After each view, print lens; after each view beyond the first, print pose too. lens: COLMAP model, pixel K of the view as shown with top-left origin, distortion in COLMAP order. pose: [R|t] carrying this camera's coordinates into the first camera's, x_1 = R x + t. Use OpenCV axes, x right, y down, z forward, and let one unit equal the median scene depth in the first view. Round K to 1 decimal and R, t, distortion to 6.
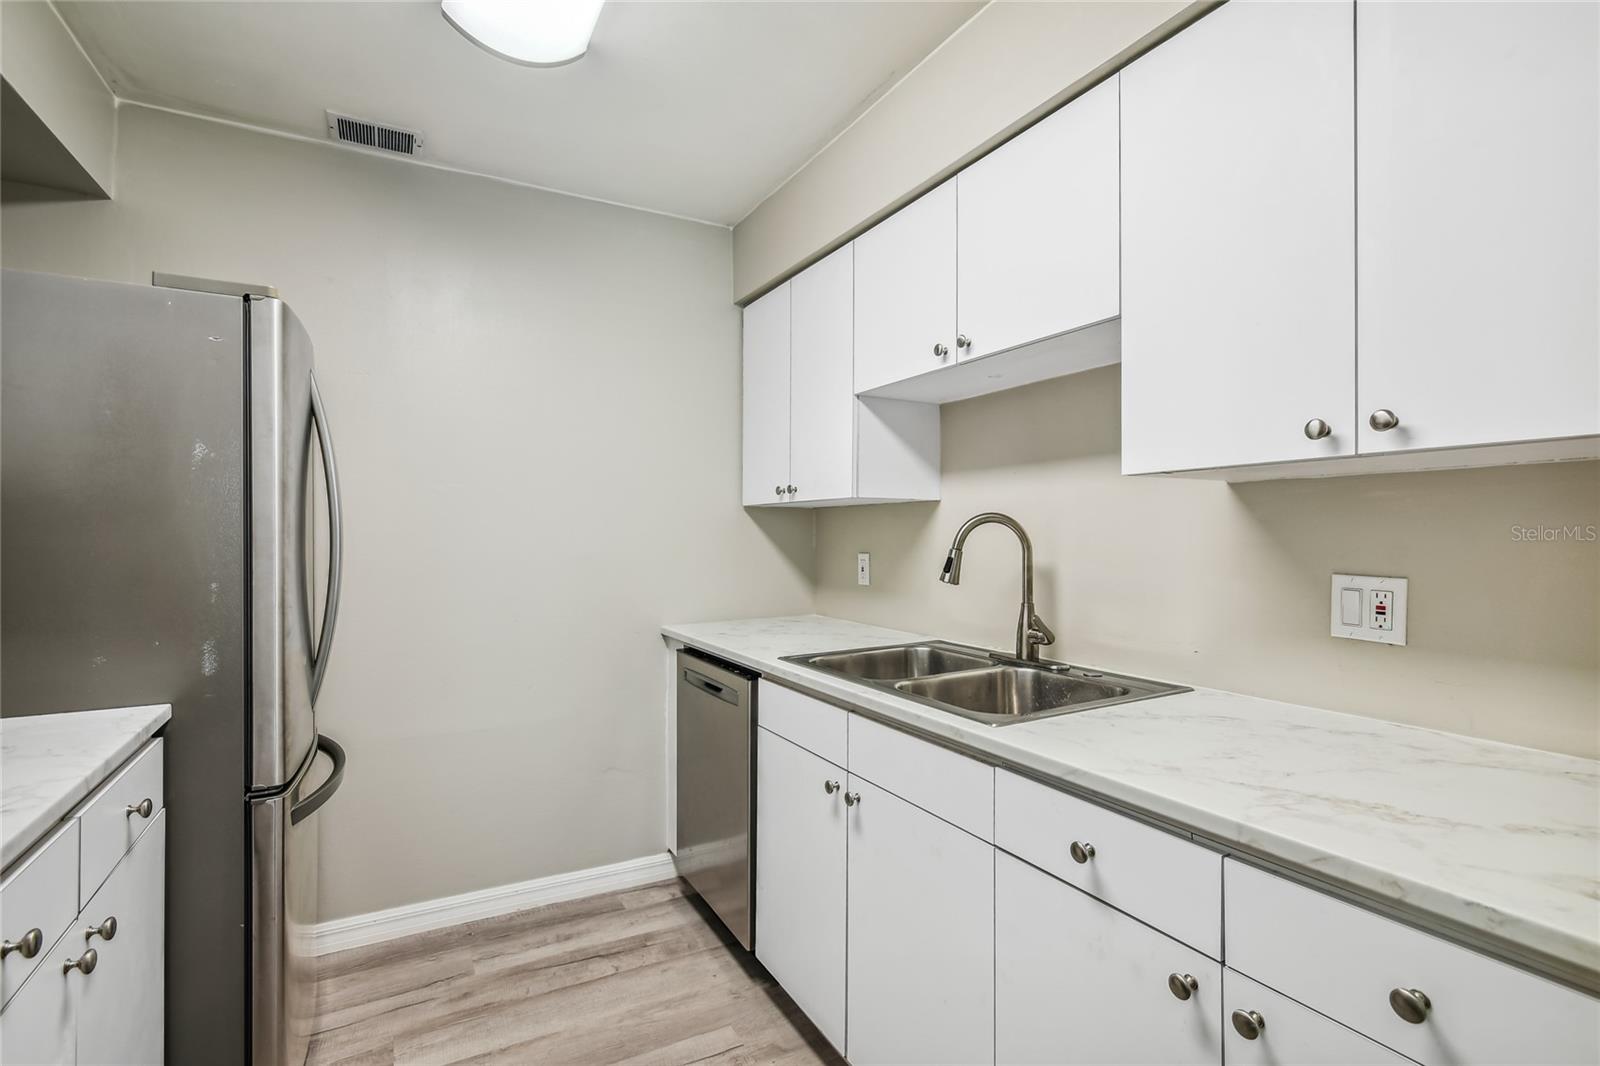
lens RADIAL K [[756.5, 0, 814.8], [0, 756.5, 529.2], [0, 0, 1]] dist [0.001901, 0.000085]
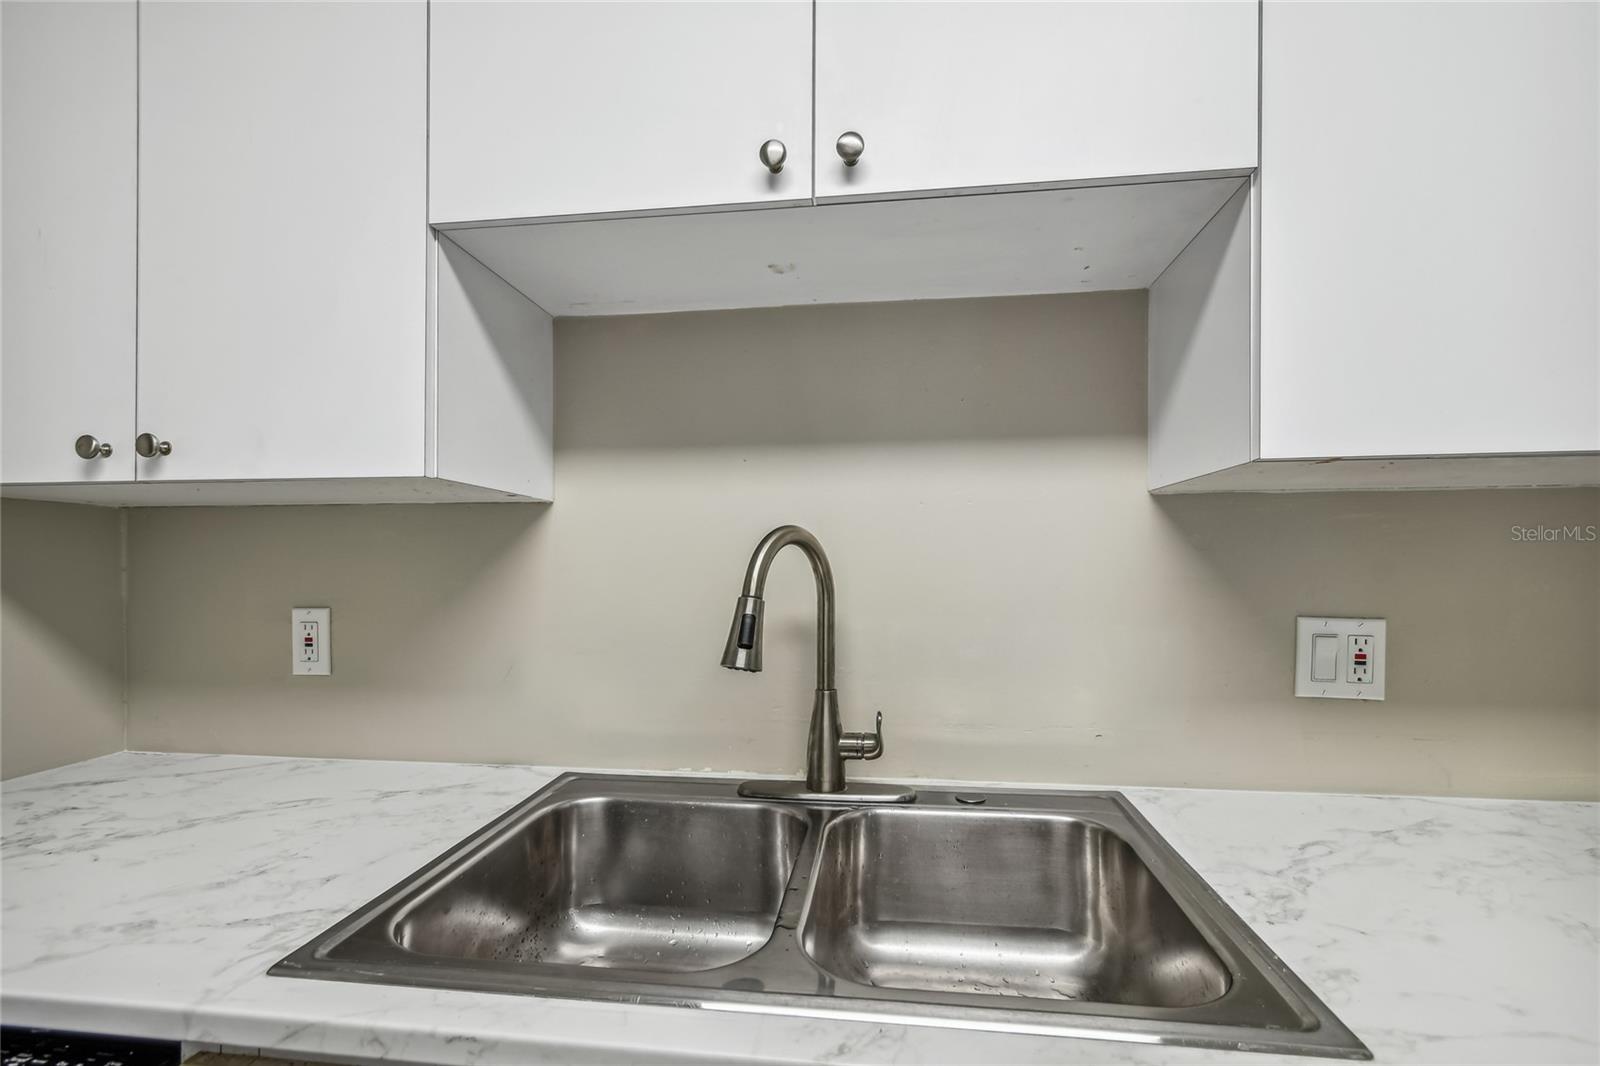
lens RADIAL K [[731.7, 0, 797.0], [0, 731.7, 566.1], [0, 0, 1]] dist [0.001746, -0.000190]
pose [[0.601842, 0.000608, 0.798615, -0.159902], [-0.004008, 0.999989, 0.002259, 0.005005], [-0.798605, -0.004561, 0.601838, 0.668521]]
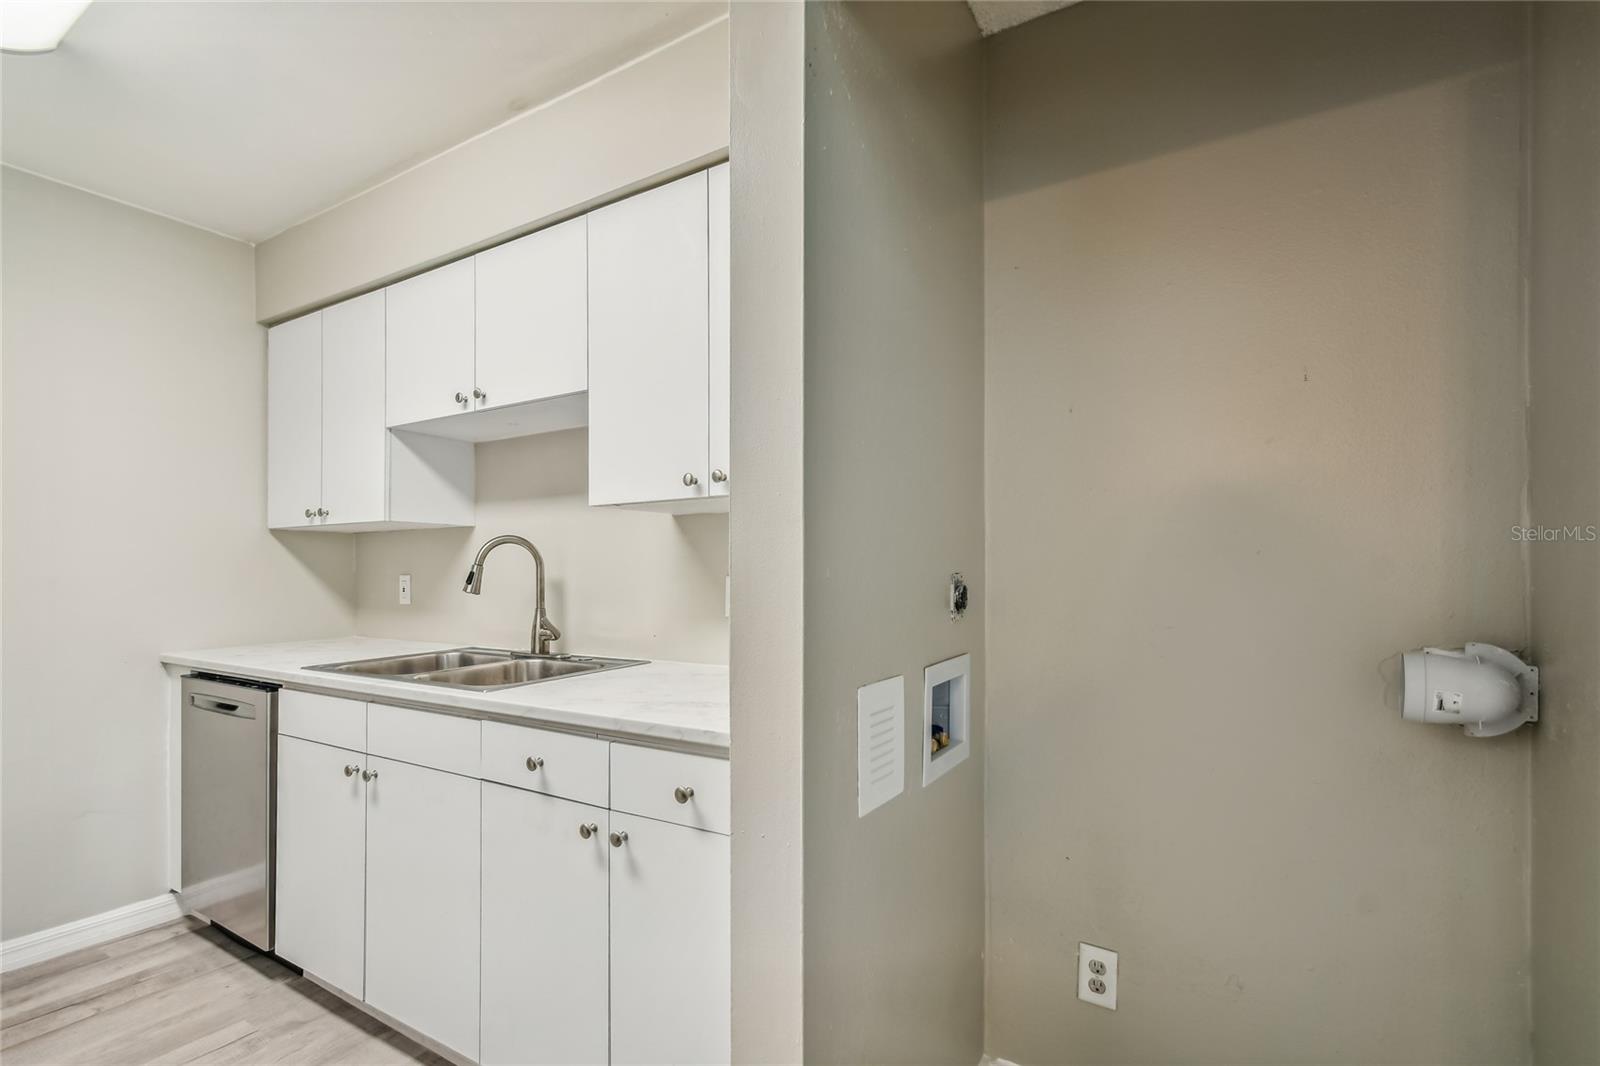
lens RADIAL K [[731.7, 0, 797.0], [0, 731.7, 566.1], [0, 0, 1]] dist [0.001746, -0.000190]
pose [[0.872617, -0.000725, 0.488404, 0.058898], [0.000979, 0.999999, -0.000265, 0.027573], [-0.488404, 0.000710, 0.872618, -0.248616]]
